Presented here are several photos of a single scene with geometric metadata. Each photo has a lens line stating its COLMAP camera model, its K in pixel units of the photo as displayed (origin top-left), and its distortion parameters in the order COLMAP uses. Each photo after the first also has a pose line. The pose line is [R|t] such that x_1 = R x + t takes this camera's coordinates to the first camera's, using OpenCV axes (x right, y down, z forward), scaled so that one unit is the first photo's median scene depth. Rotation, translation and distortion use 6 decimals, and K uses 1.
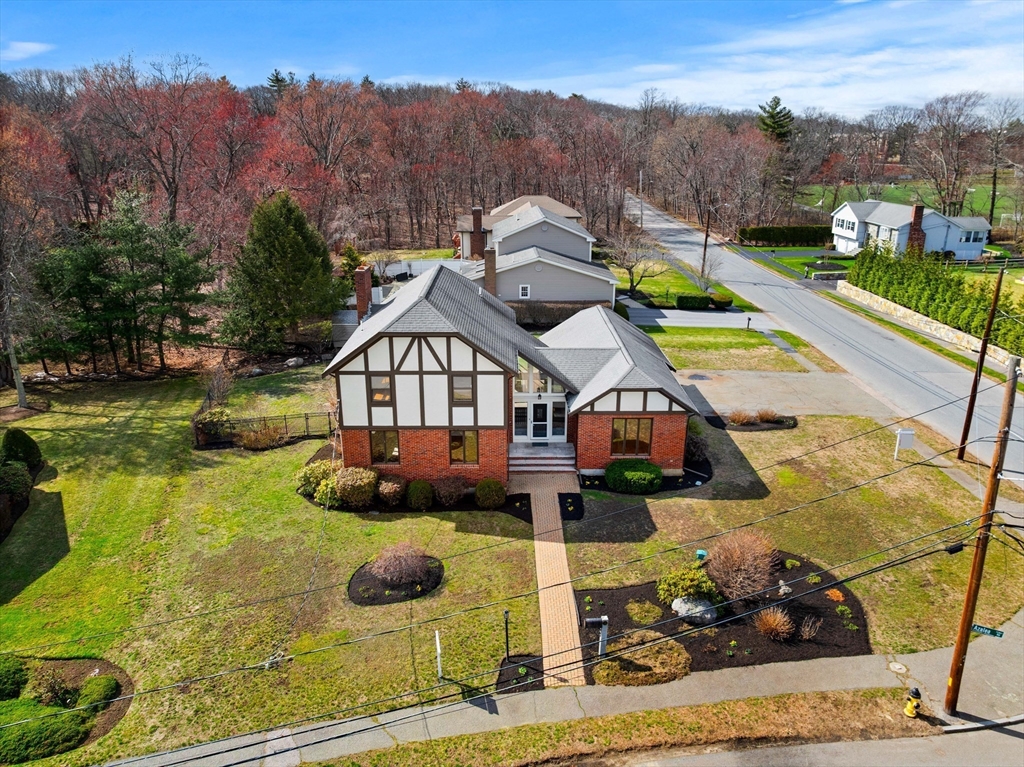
lens RADIAL K [[724.1, 0, 512.4], [0, 724.1, 377.2], [0, 0, 1]] dist [-0.036337, 0.001580]
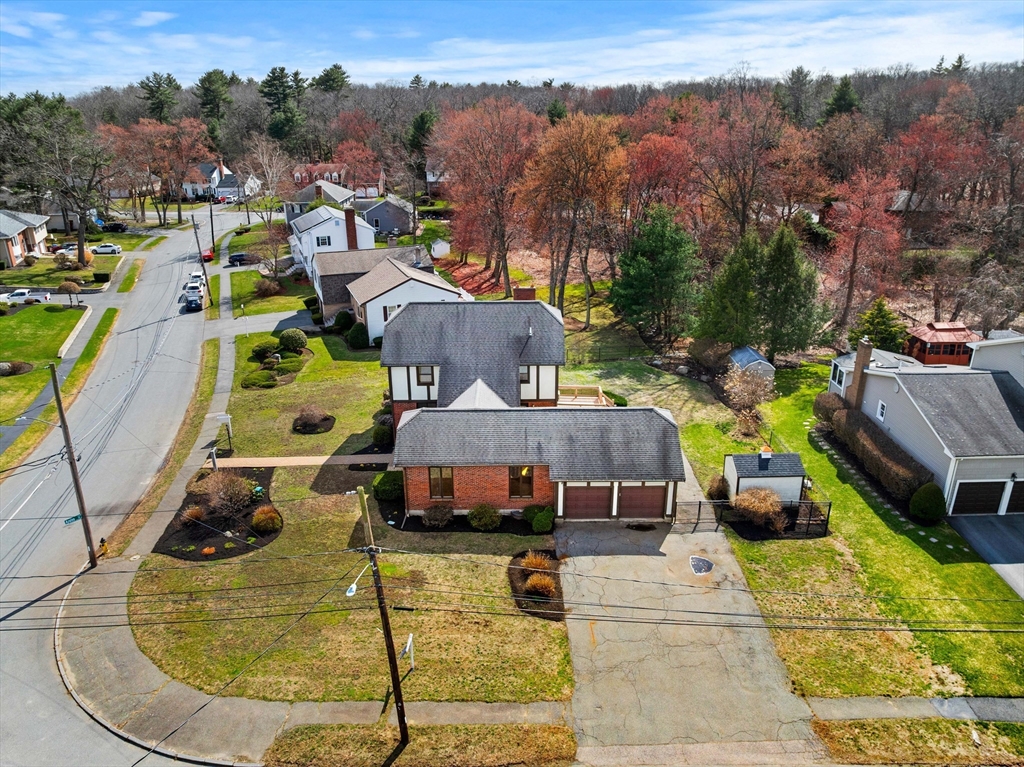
lens RADIAL K [[731.7, 0, 512.7], [0, 731.7, 356.0], [0, 0, 1]] dist [-0.033647, 0.000200]
pose [[-0.009083, 0.325905, -0.945359, 1.373735], [-0.306265, 0.899057, 0.312886, -0.556913], [0.951903, 0.292372, 0.091647, 1.085379]]
